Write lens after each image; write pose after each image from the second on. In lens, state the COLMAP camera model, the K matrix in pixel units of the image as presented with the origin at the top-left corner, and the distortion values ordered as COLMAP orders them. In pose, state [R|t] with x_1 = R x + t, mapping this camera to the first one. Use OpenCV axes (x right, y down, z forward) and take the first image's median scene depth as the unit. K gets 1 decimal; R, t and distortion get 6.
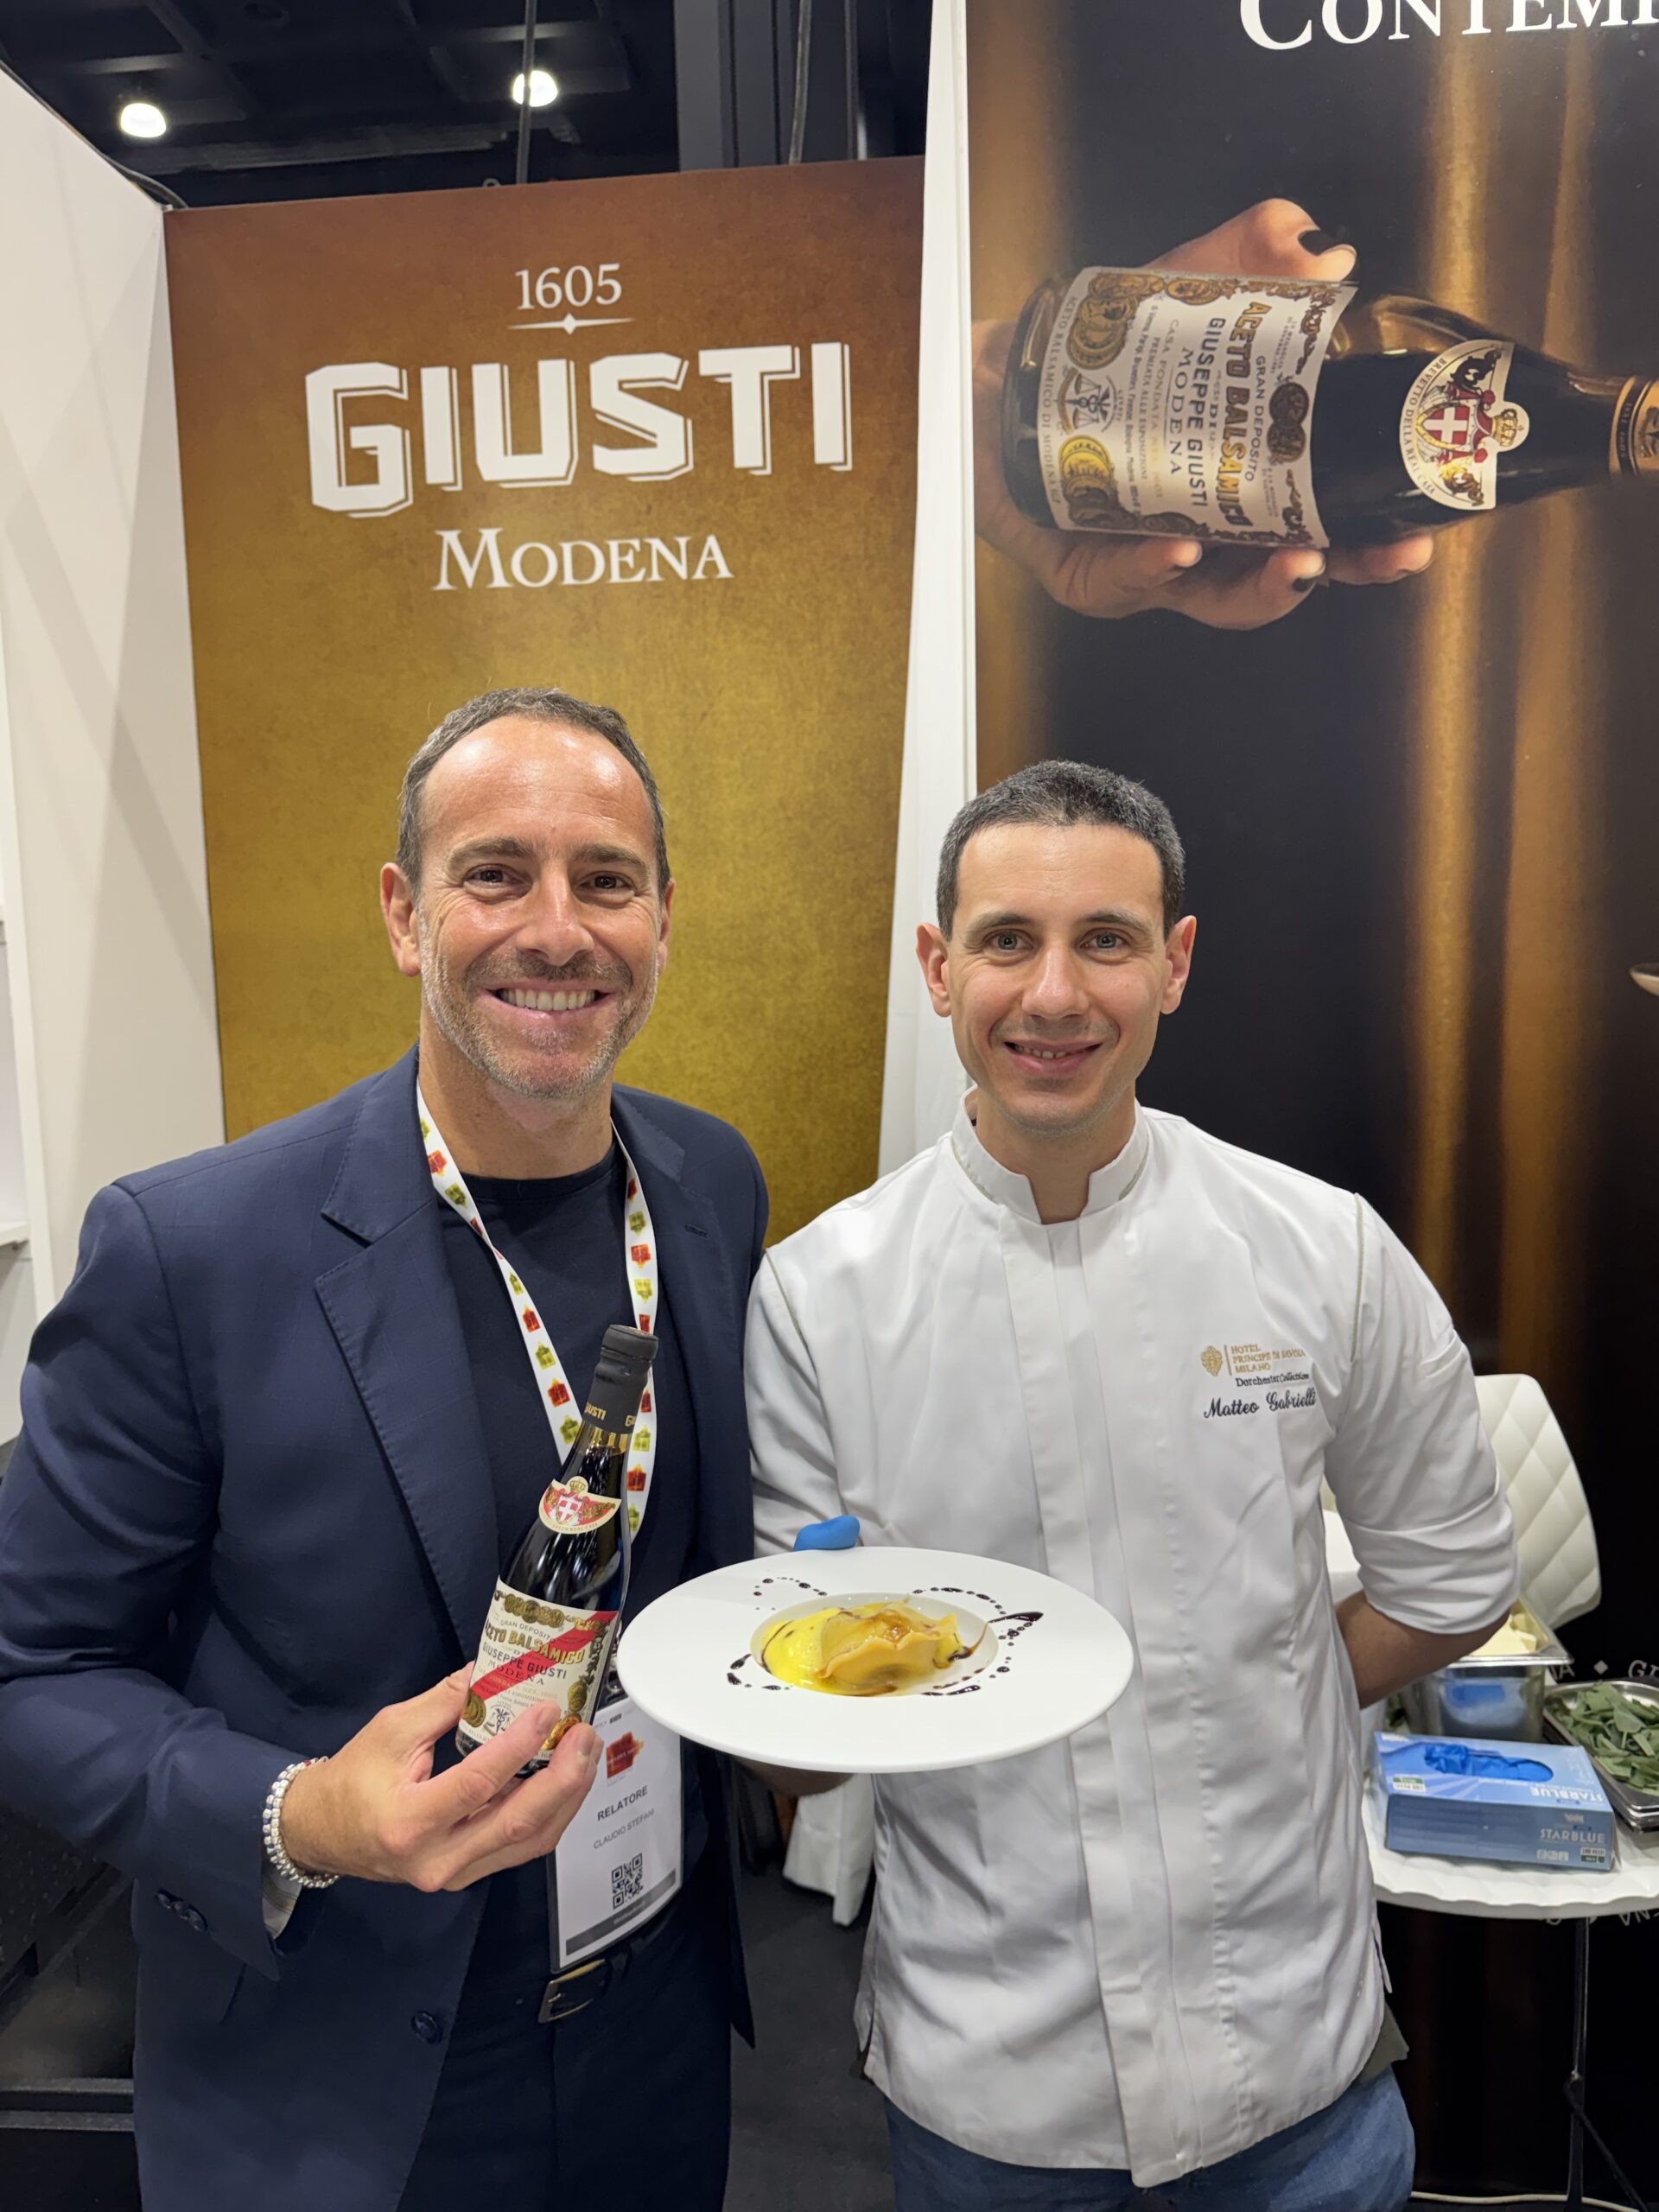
lens RADIAL K [[1427.8, 0, 826.3], [0, 1427.8, 1066.3], [0, 0, 1]] dist [0.026380, -0.018381]
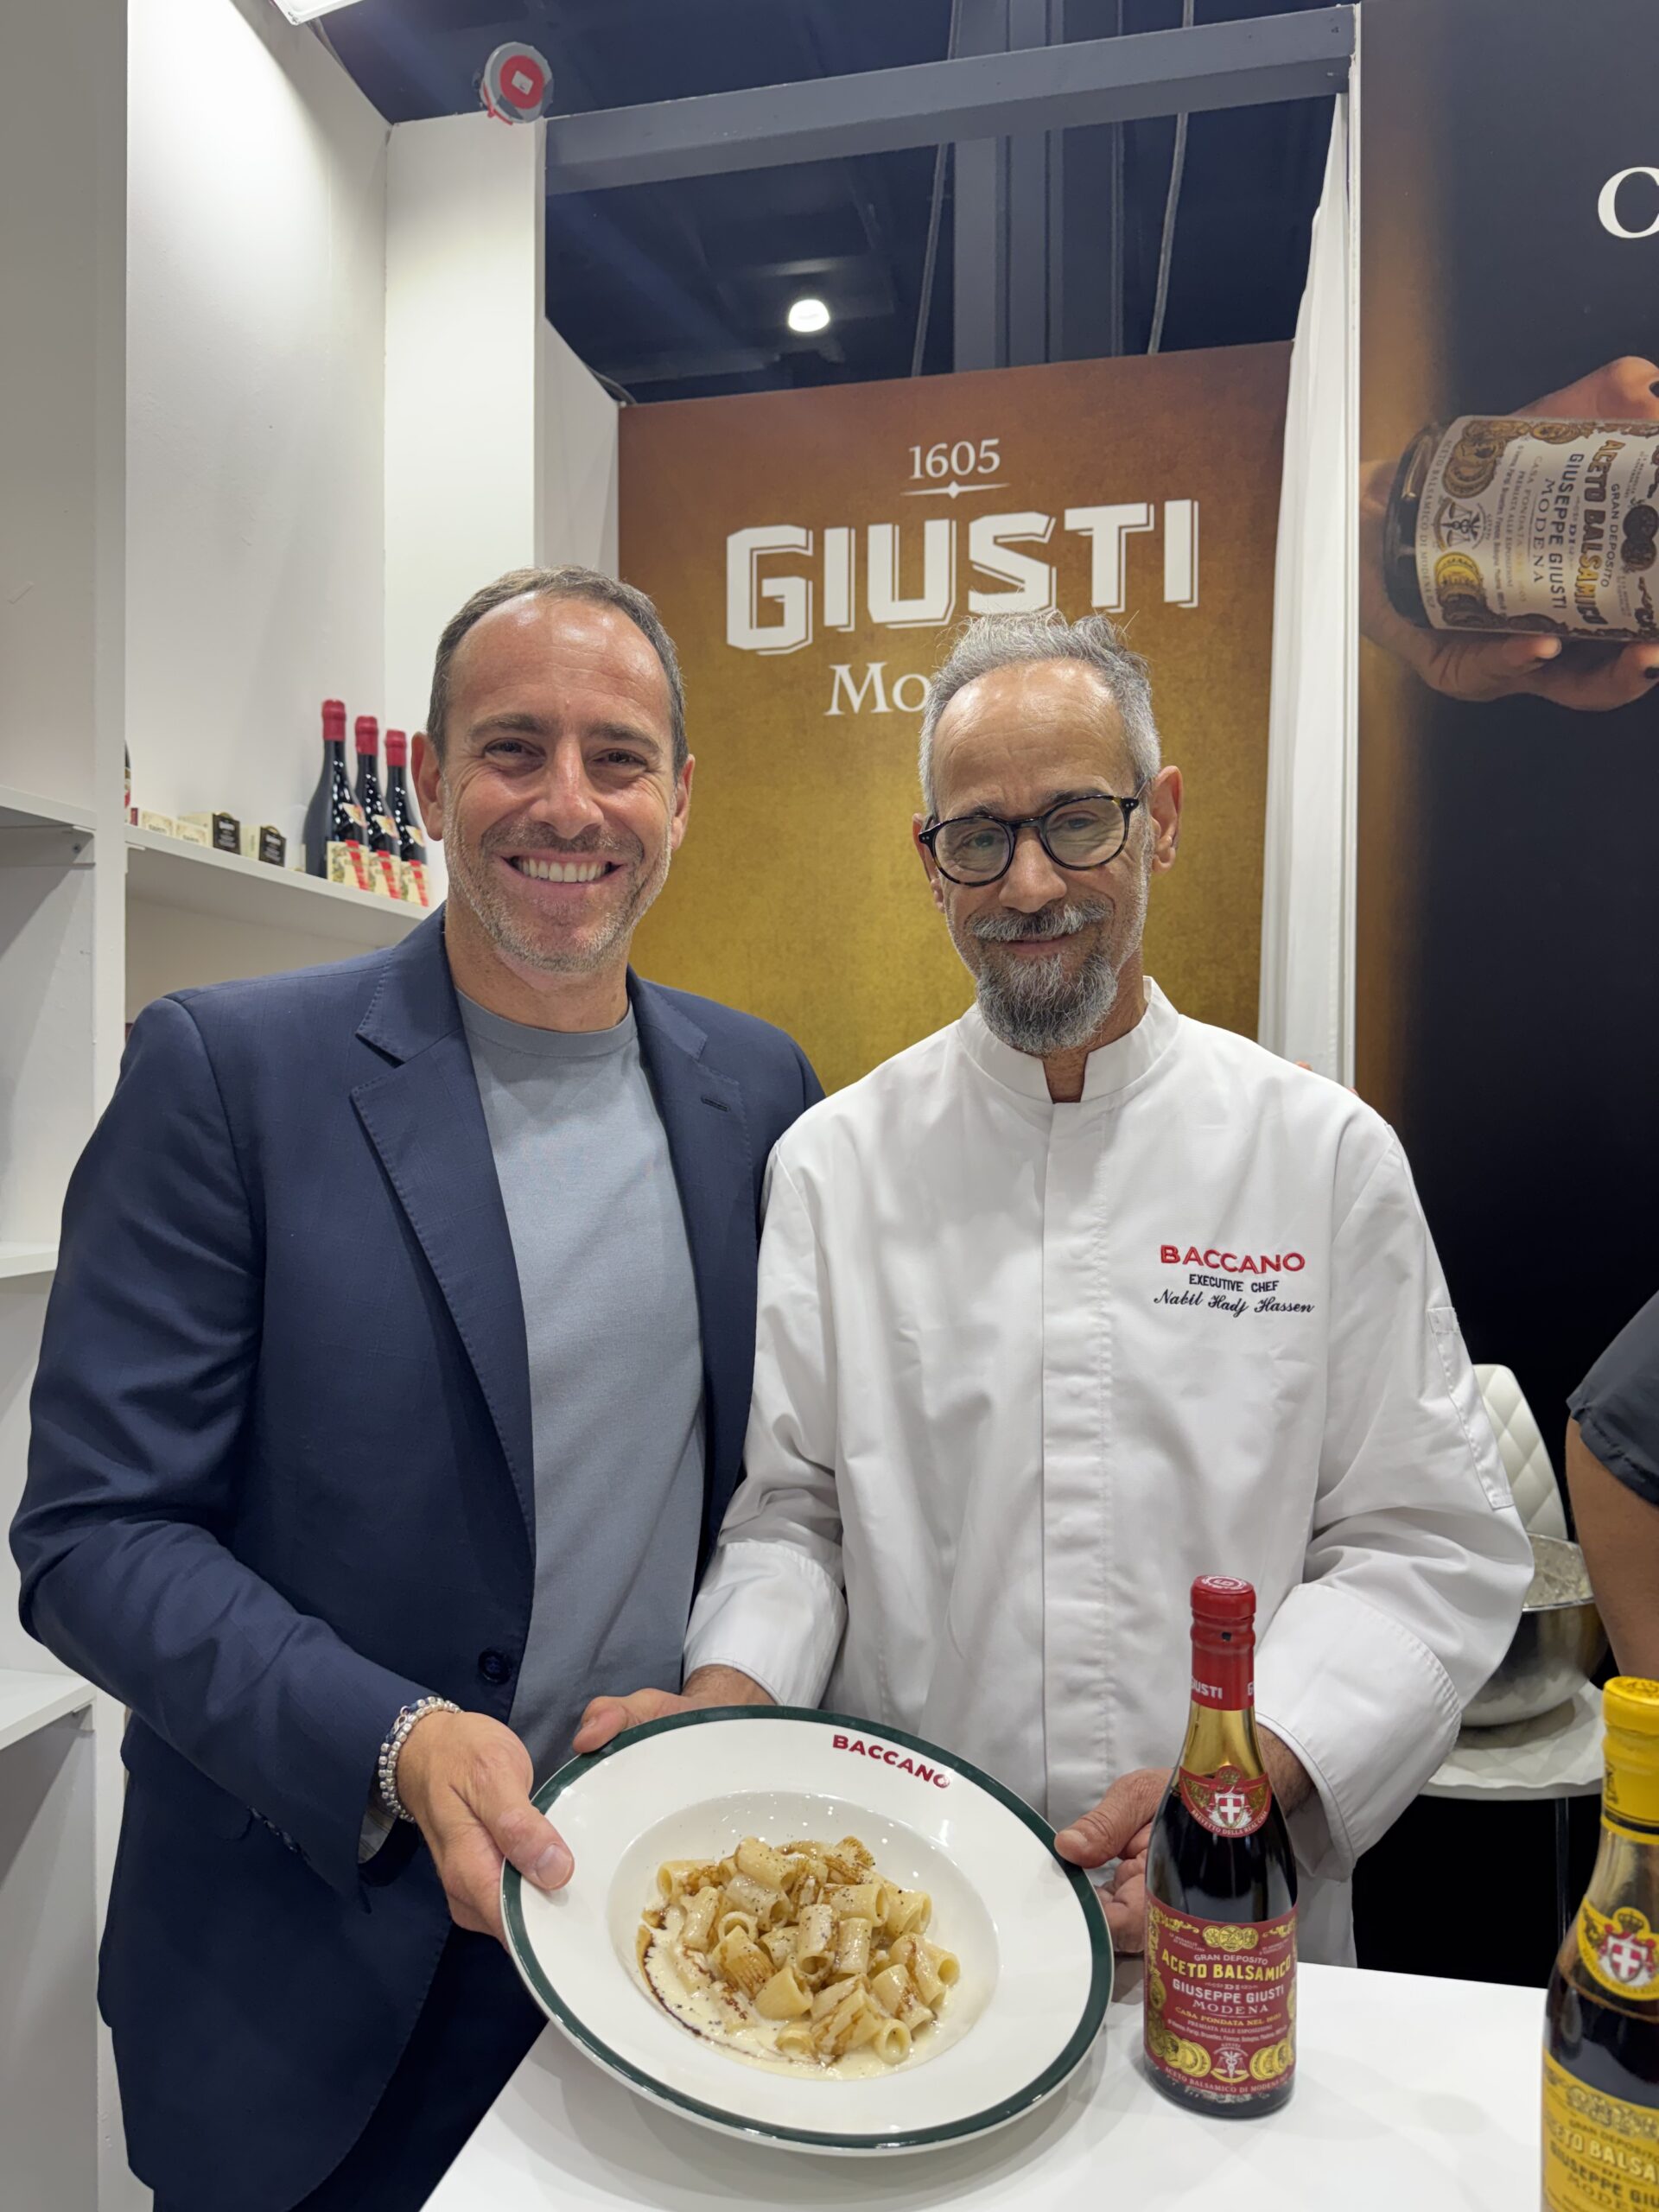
lens RADIAL K [[1493.8, 0, 832.2], [0, 1493.8, 1153.1], [0, 0, 1]] dist [0.002768, -0.004250]
pose [[0.990445, 0.031825, -0.134182, -0.149438], [-0.042066, 0.996357, -0.074190, 0.167000], [0.131332, 0.079125, 0.988176, -0.245451]]
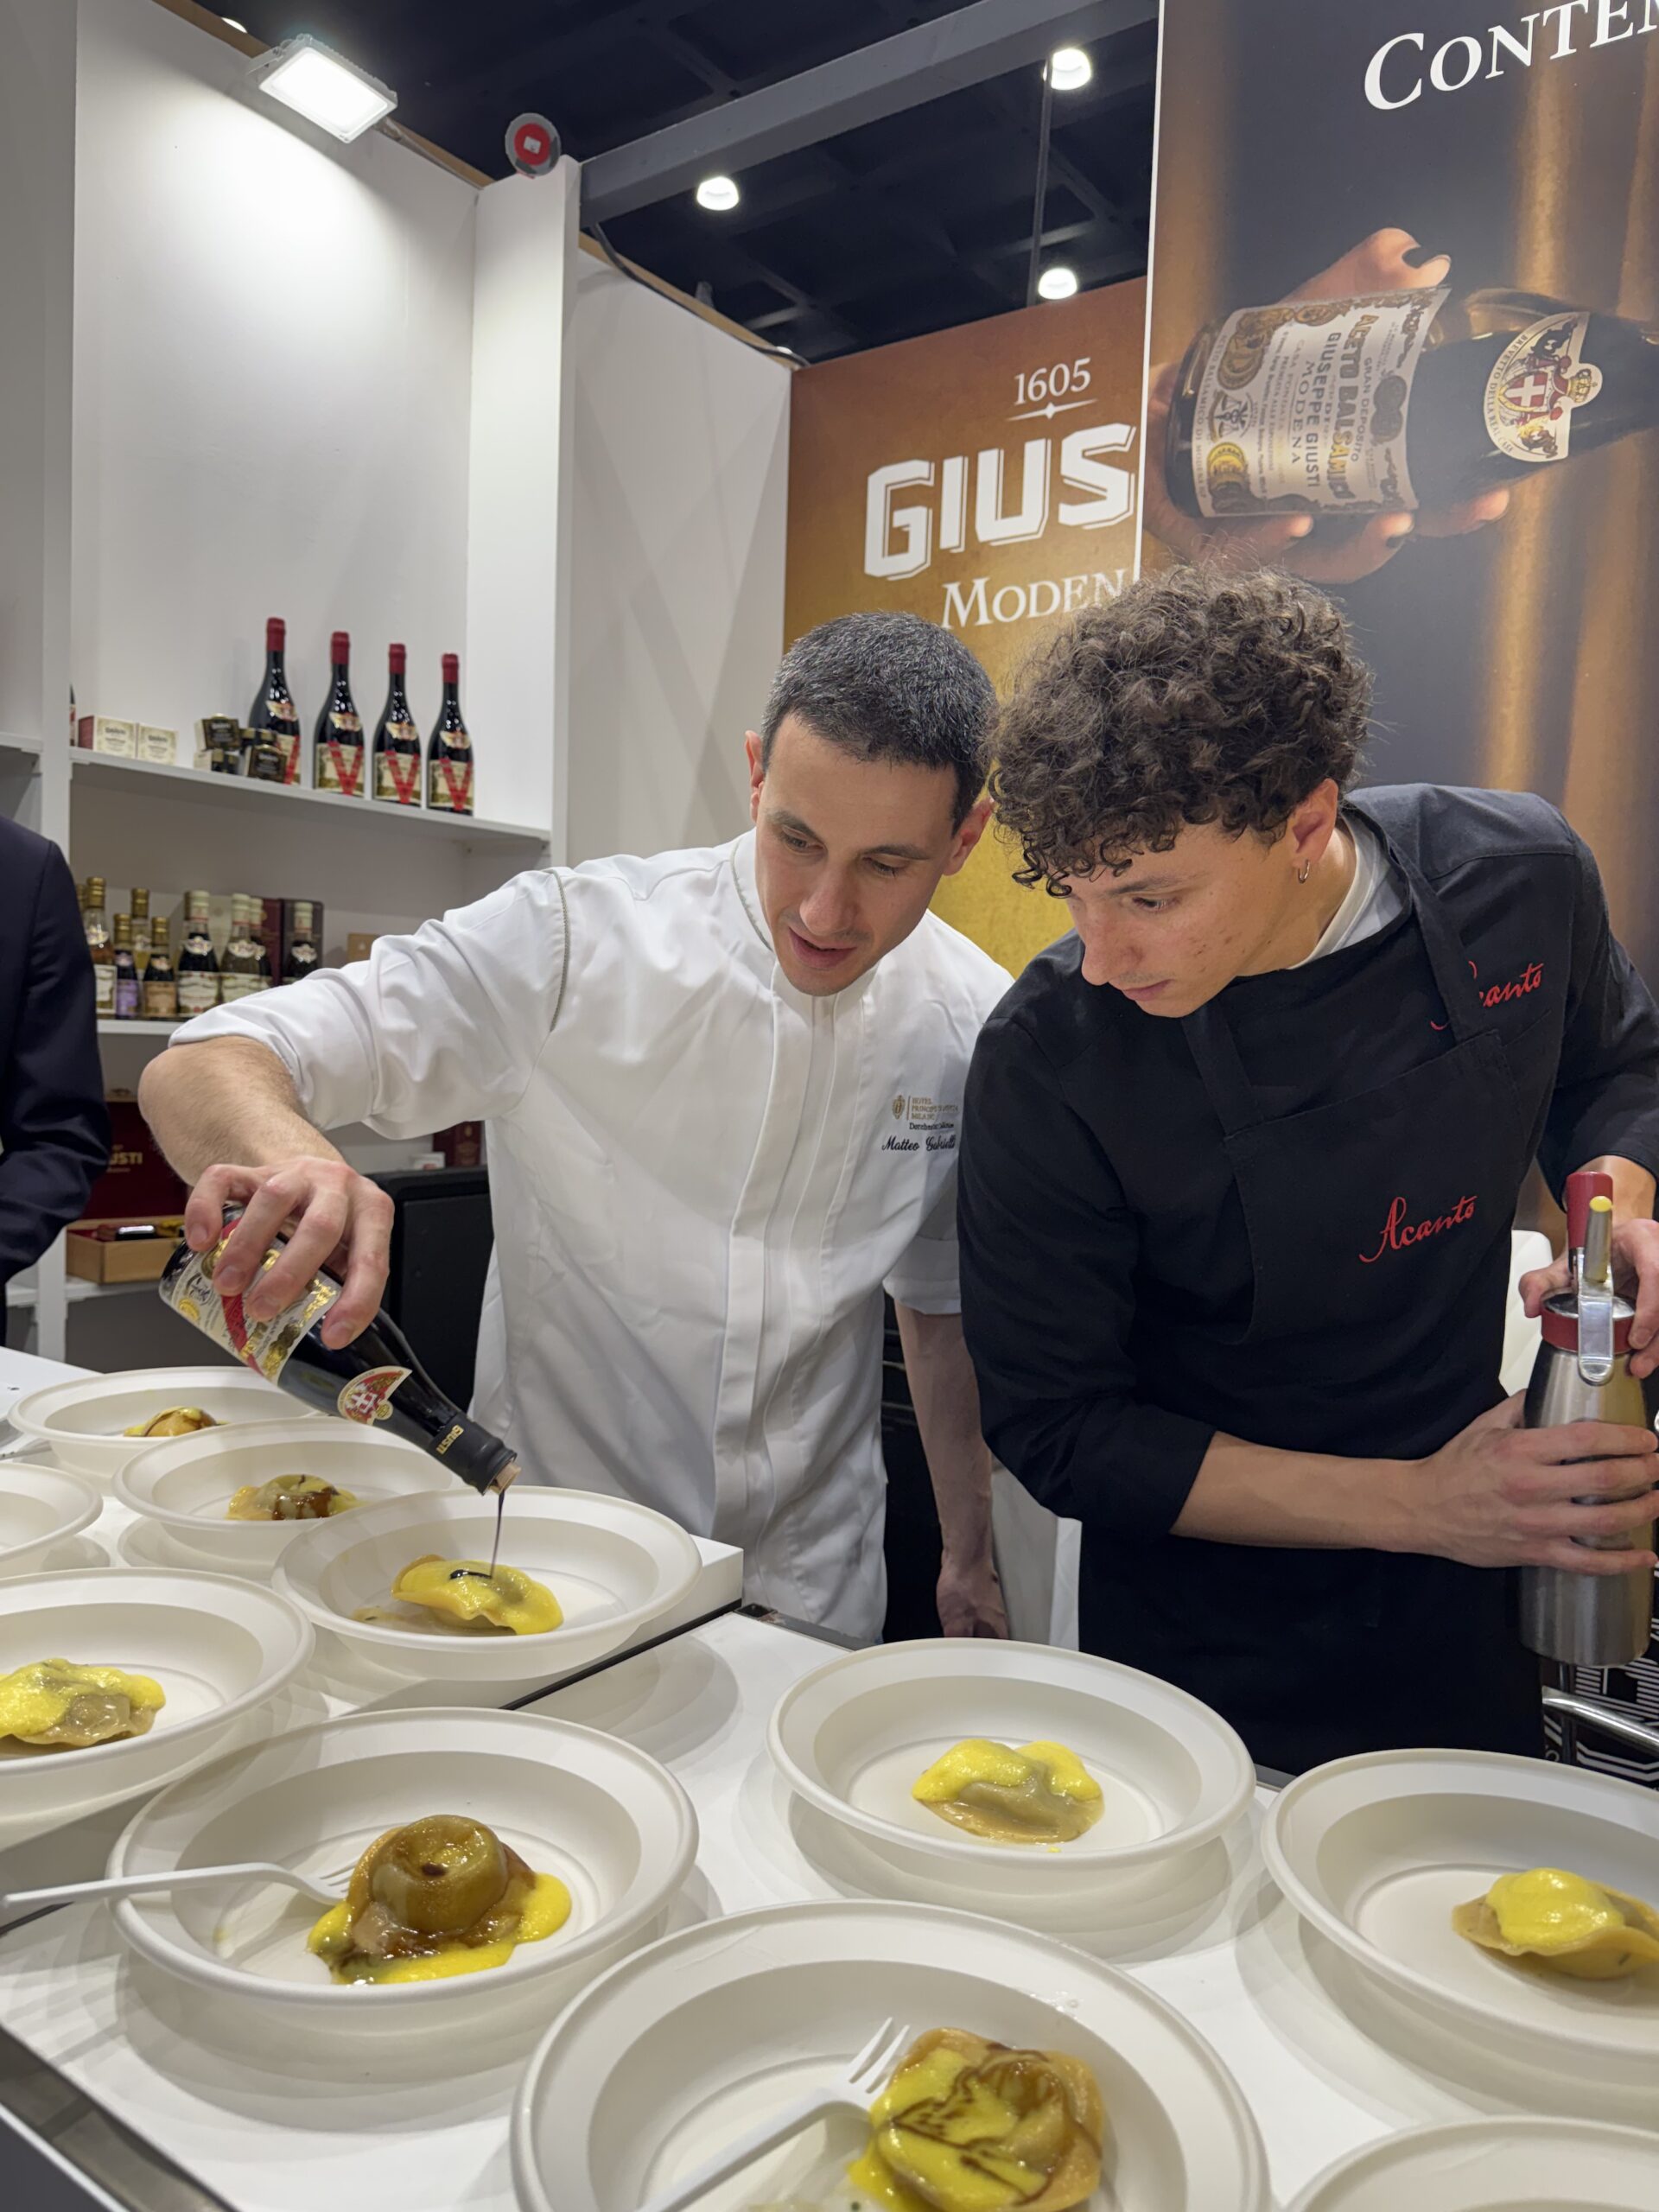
lens RADIAL K [[1509.2, 0, 967.4], [0, 1509.2, 1102.4], [0, 0, 1]] dist [0.000662, -0.003132]
pose [[0.878307, 0.071404, -0.472735, 0.643305], [-0.096540, 0.994904, -0.029090, 0.189569], [0.468249, 0.071188, 0.880724, -0.216229]]
